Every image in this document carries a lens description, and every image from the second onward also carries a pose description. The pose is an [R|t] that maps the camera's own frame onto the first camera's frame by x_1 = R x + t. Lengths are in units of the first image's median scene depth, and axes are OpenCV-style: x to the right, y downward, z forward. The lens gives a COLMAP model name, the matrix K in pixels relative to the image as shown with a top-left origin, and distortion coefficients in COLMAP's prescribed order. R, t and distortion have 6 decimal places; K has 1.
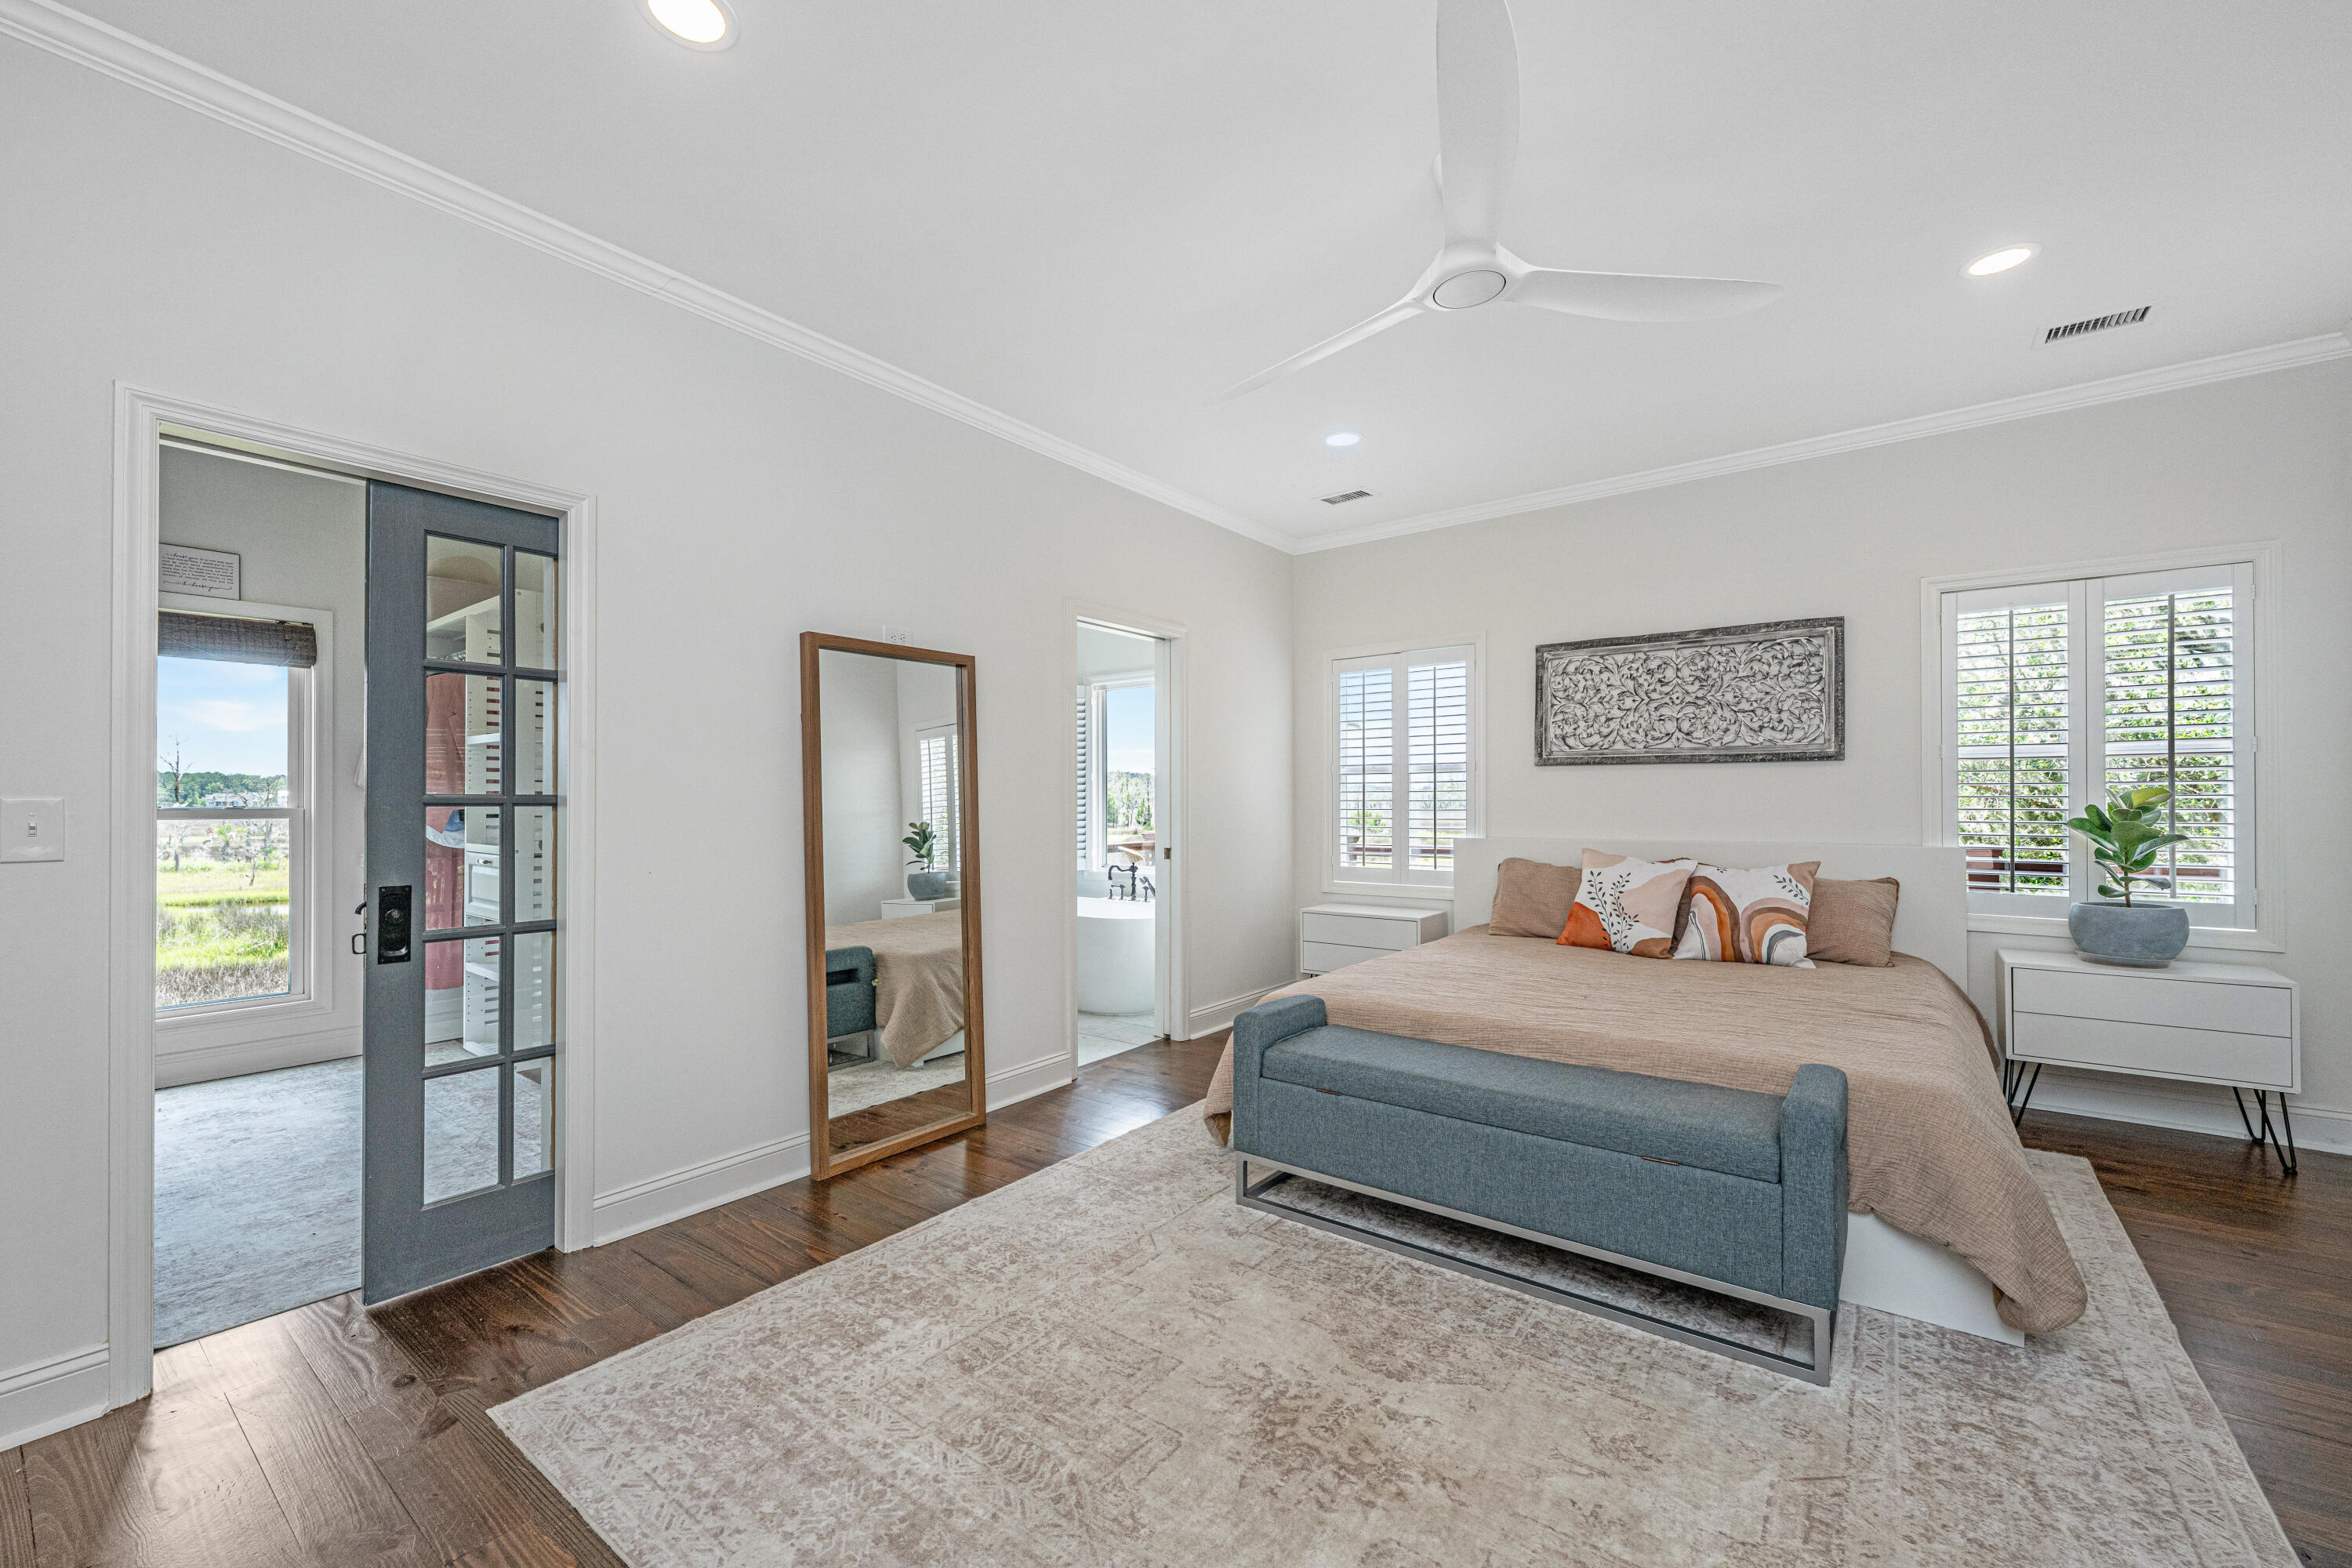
lens RADIAL K [[952.9, 0, 1191.6], [0, 952.9, 795.4], [0, 0, 1]] dist [0.000163, 0.001173]
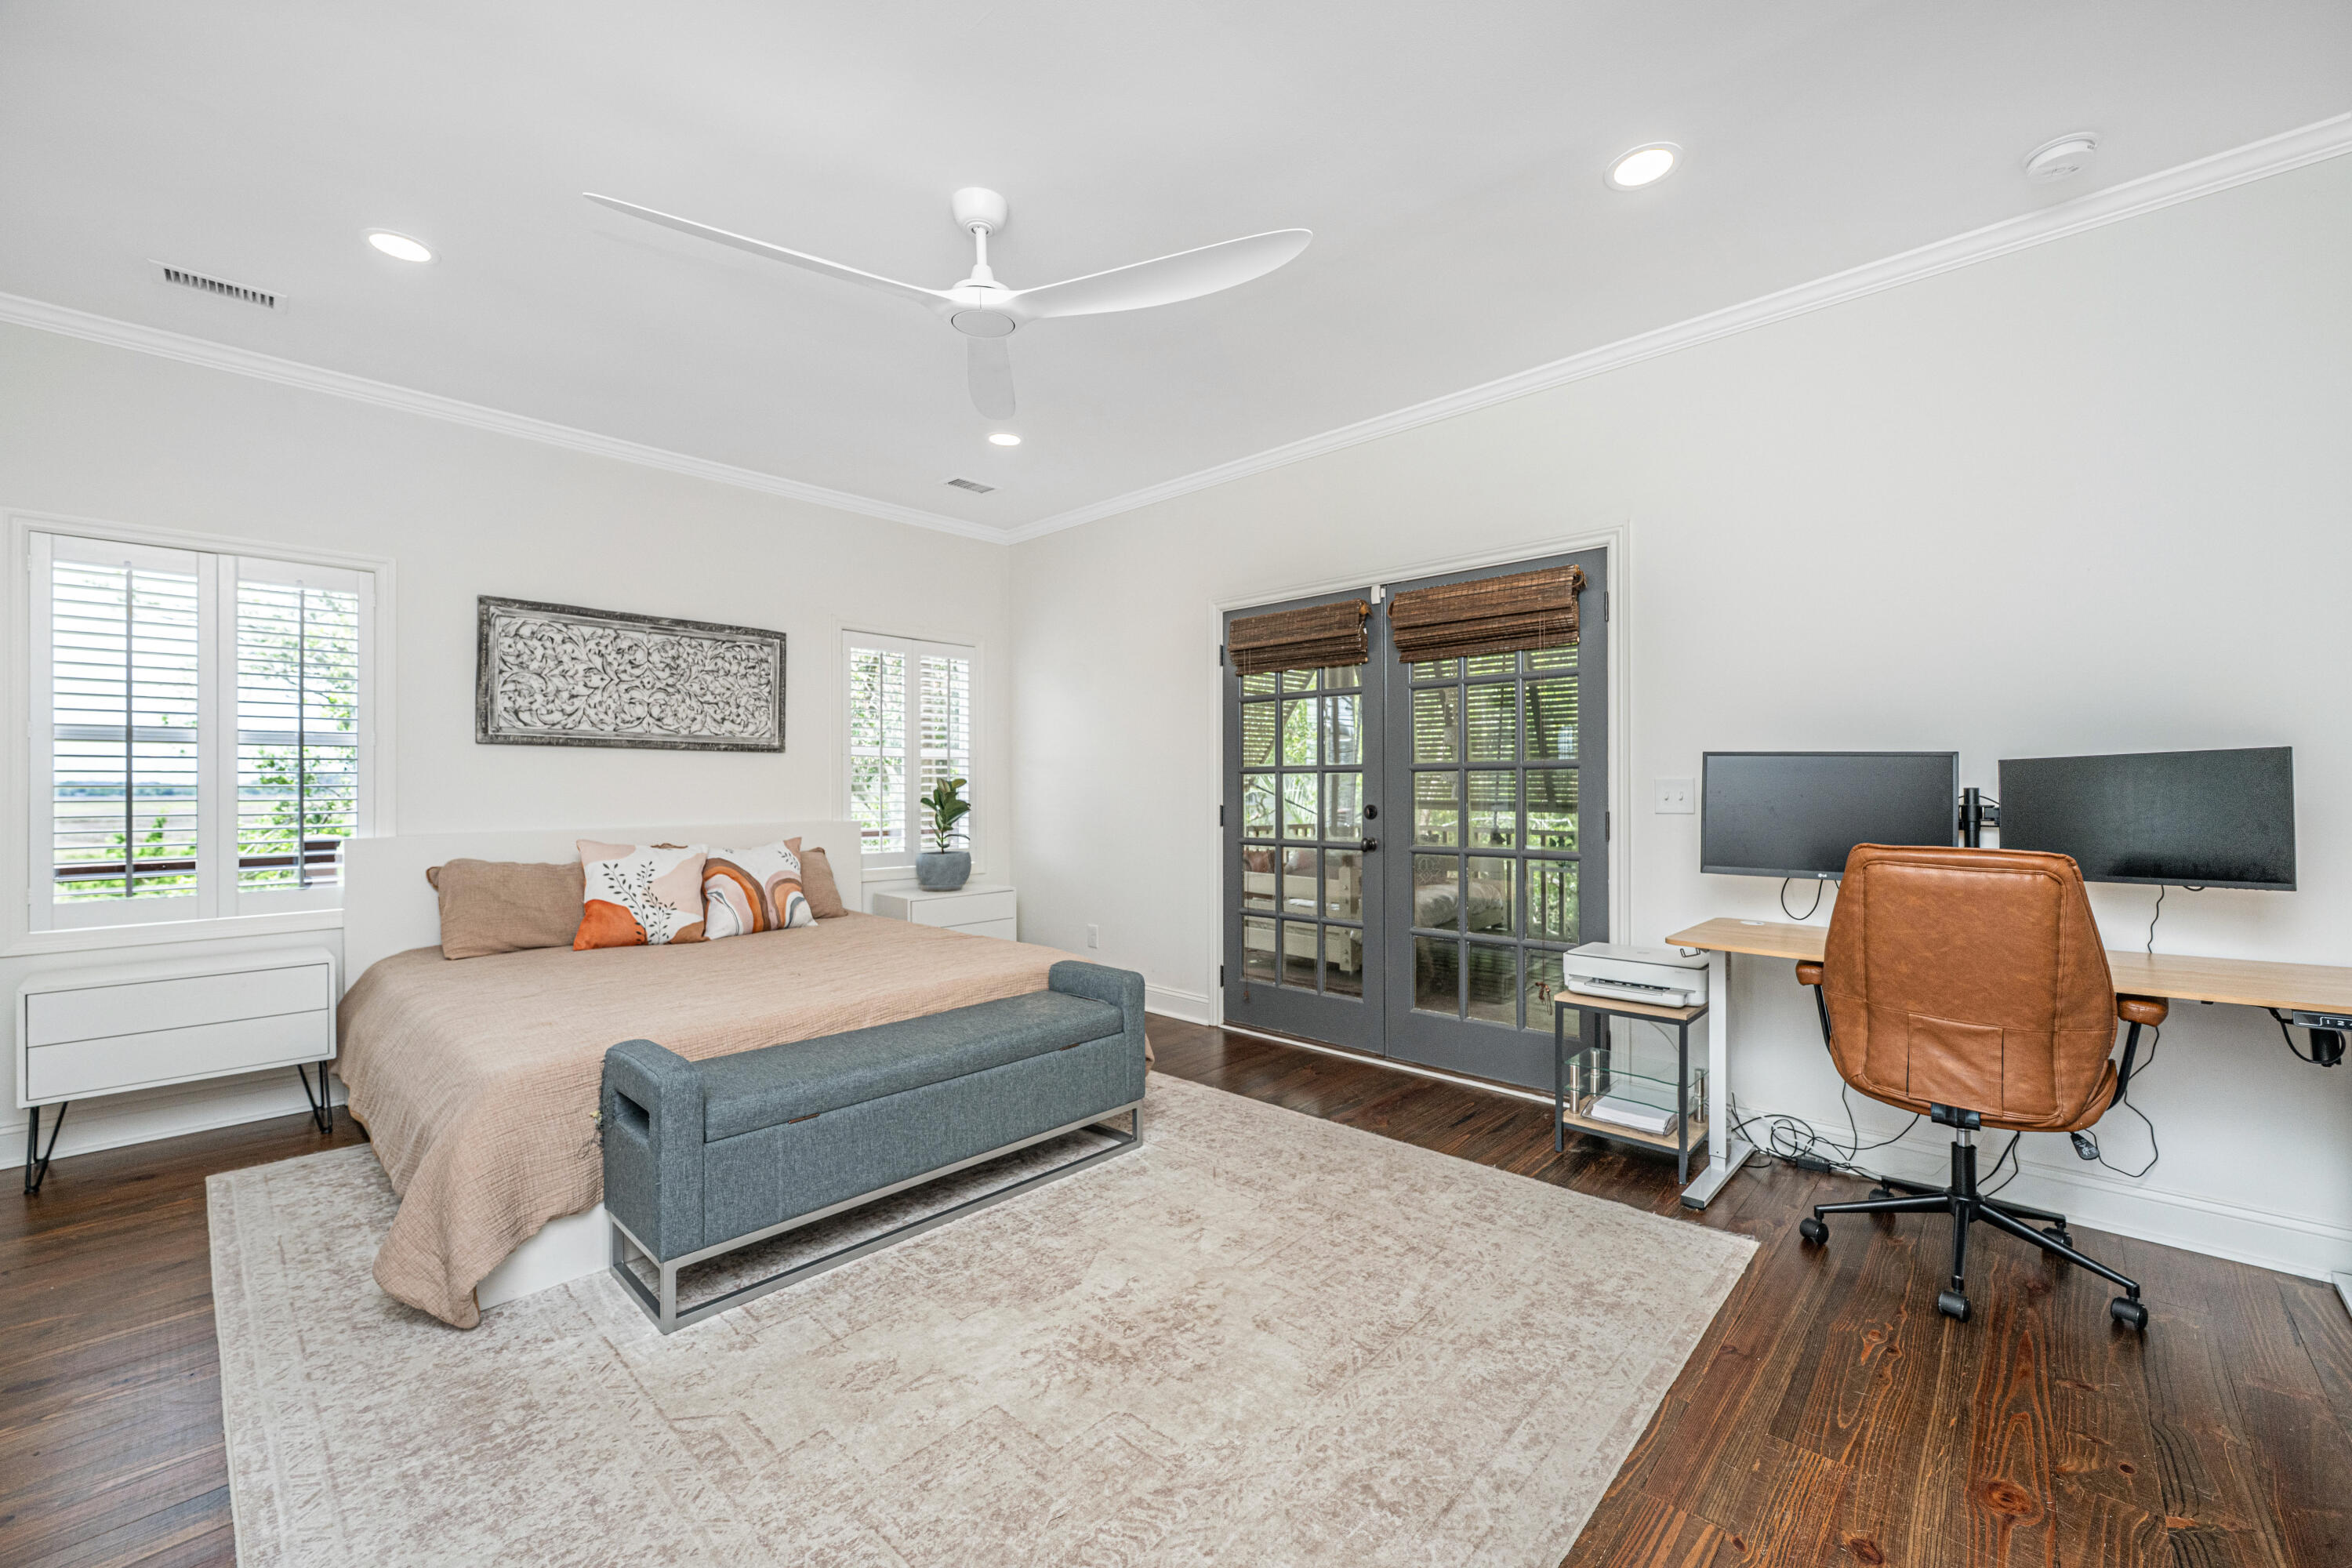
lens RADIAL K [[952.9, 0, 1195.6], [0, 952.9, 779.3], [0, 0, 1]] dist [0.000163, 0.001173]
pose [[0.081141, 0.009962, 0.996653, -0.459229], [-0.001573, 0.999950, -0.009867, 0.007550], [-0.996701, -0.000767, 0.081152, 0.380853]]
